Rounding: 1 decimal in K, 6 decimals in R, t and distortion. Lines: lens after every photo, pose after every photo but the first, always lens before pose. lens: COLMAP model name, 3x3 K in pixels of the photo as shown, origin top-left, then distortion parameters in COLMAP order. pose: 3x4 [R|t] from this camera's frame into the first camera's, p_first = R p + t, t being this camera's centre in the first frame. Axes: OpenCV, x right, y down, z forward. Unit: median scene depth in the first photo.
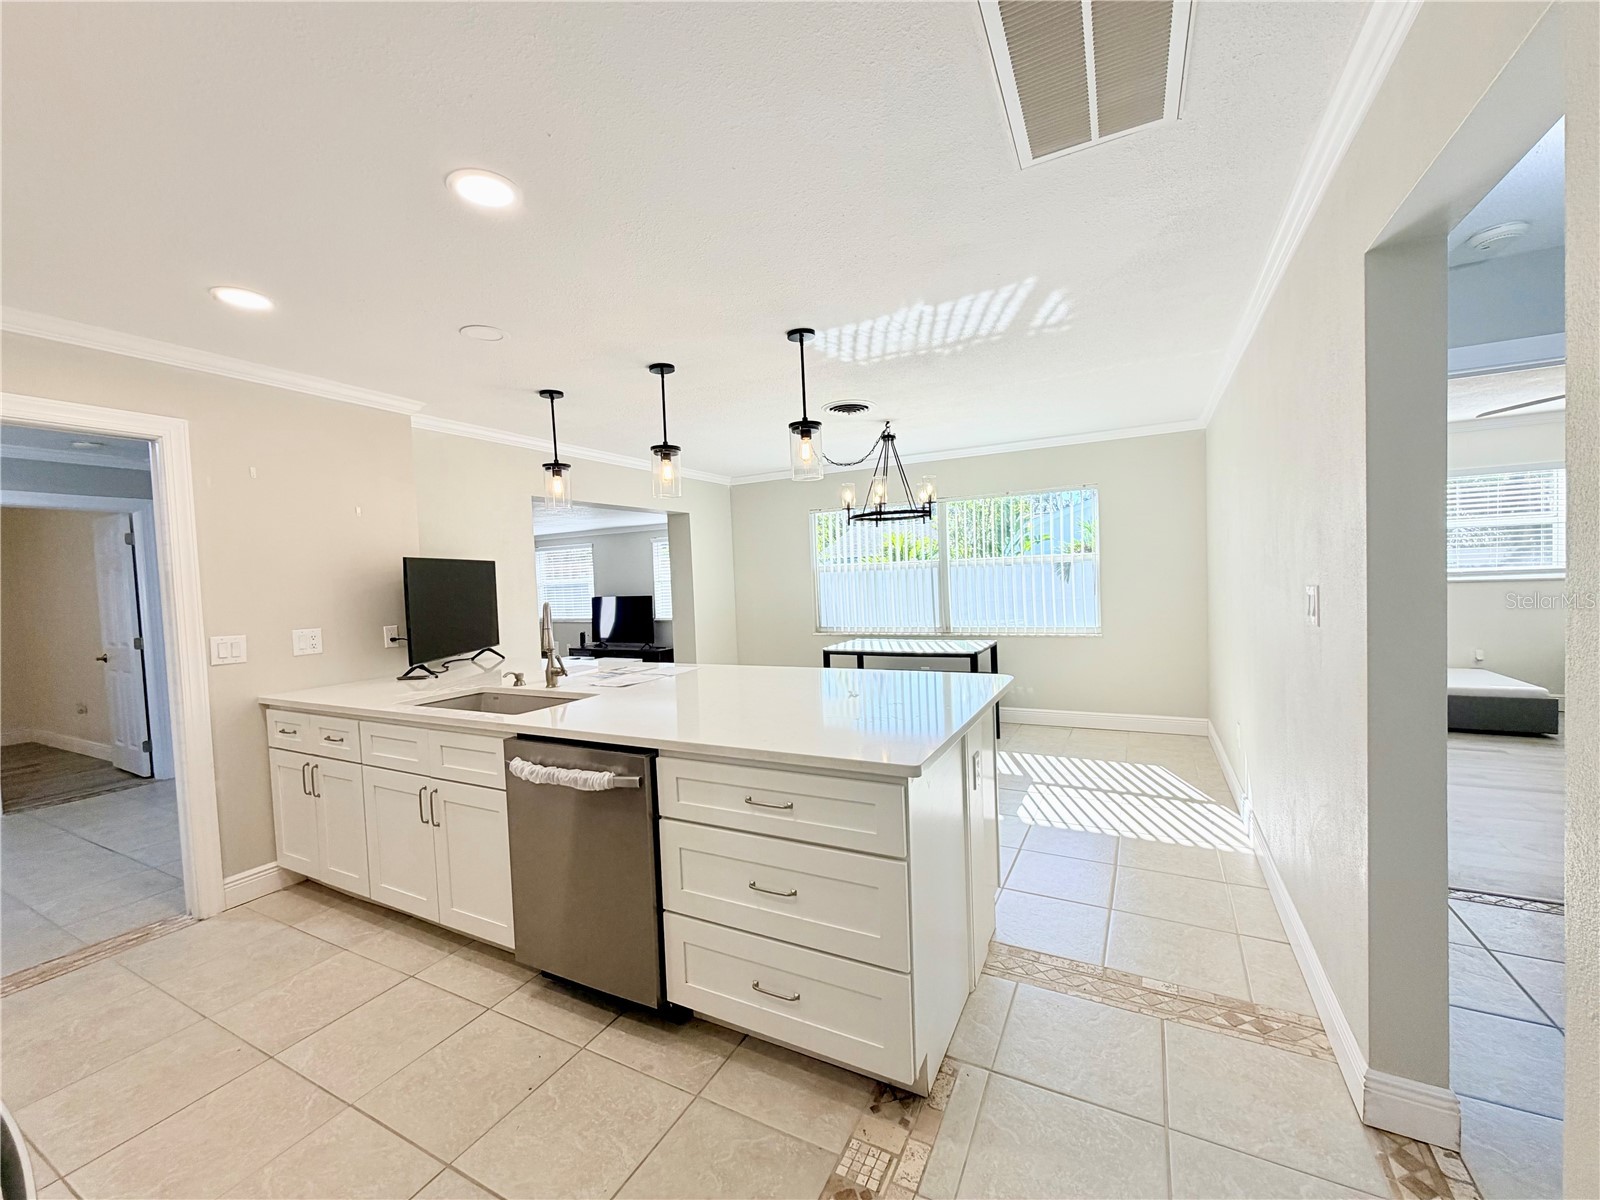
lens RADIAL K [[639.5, 0, 806.3], [0, 639.5, 598.9], [0, 0, 1]] dist [0.002529, -0.000769]
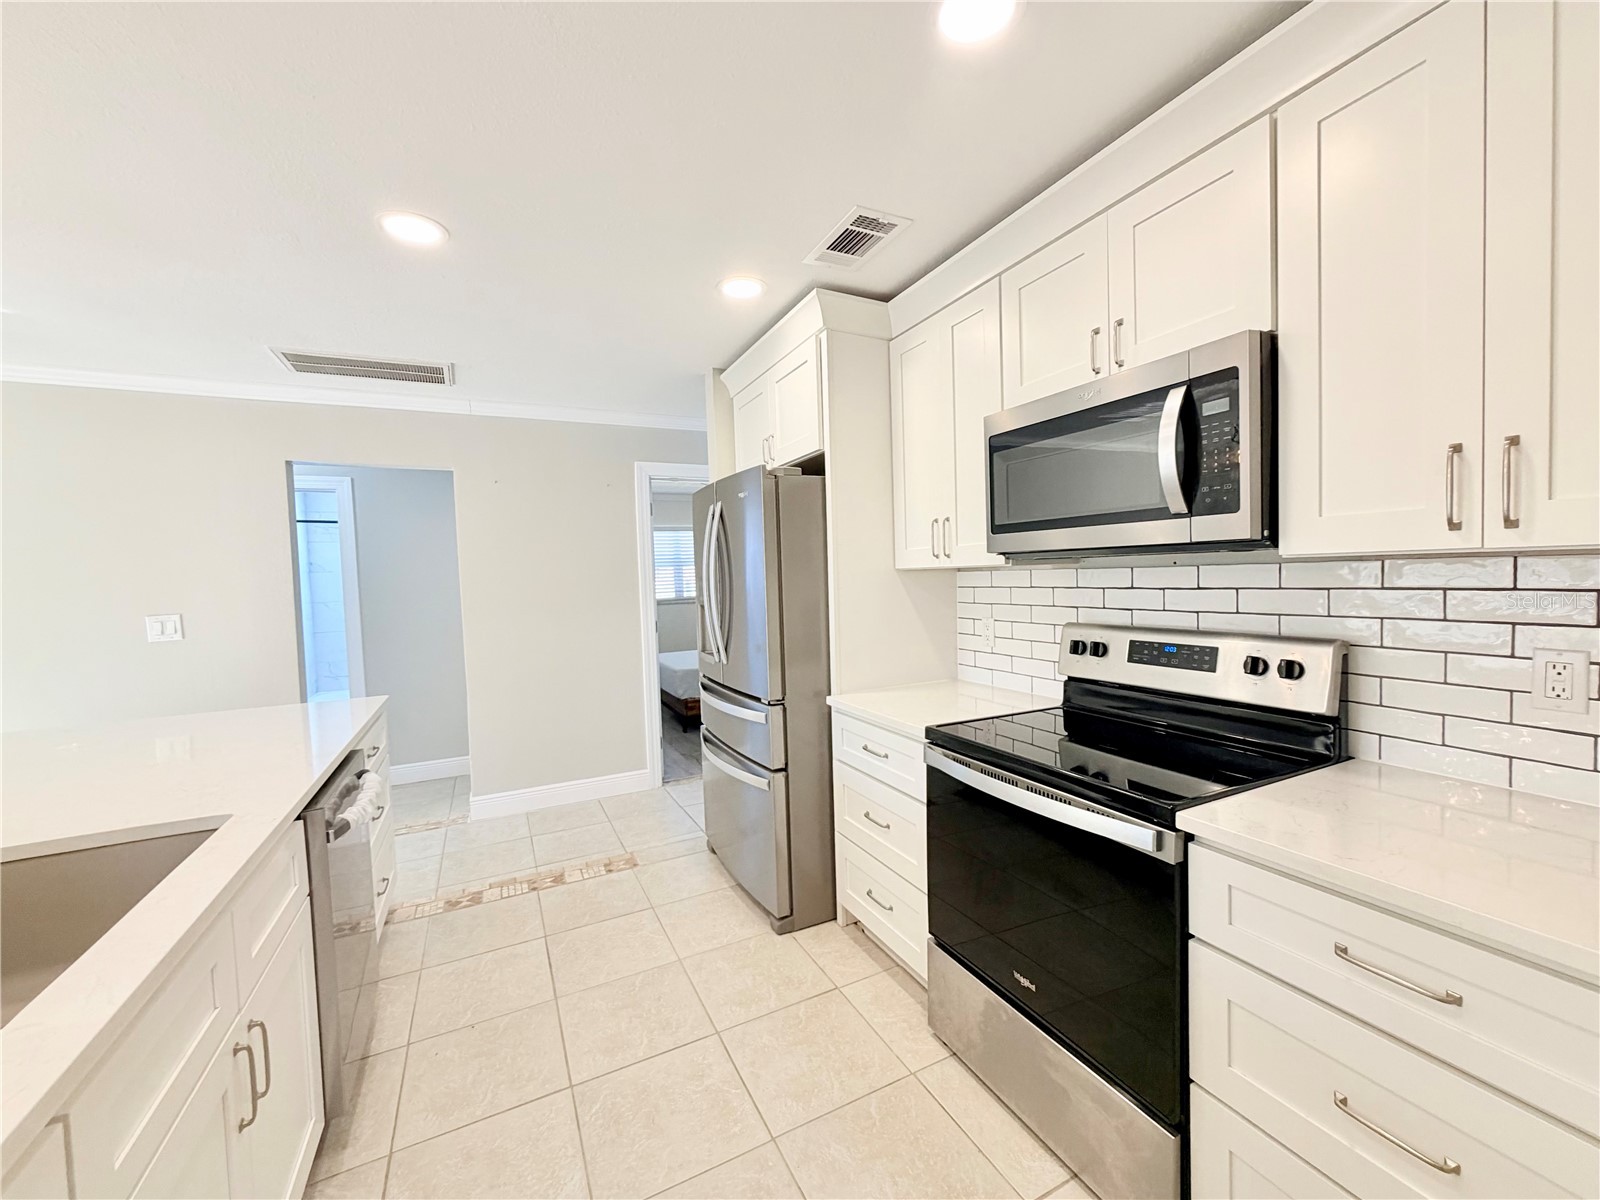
lens RADIAL K [[639.5, 0, 806.3], [0, 639.5, 598.9], [0, 0, 1]] dist [0.002529, -0.000769]
pose [[-0.808766, 0.042177, 0.586617, -0.991922], [0.086398, 0.995124, 0.047568, 0.001665], [-0.581750, 0.089154, -0.808467, 0.926293]]
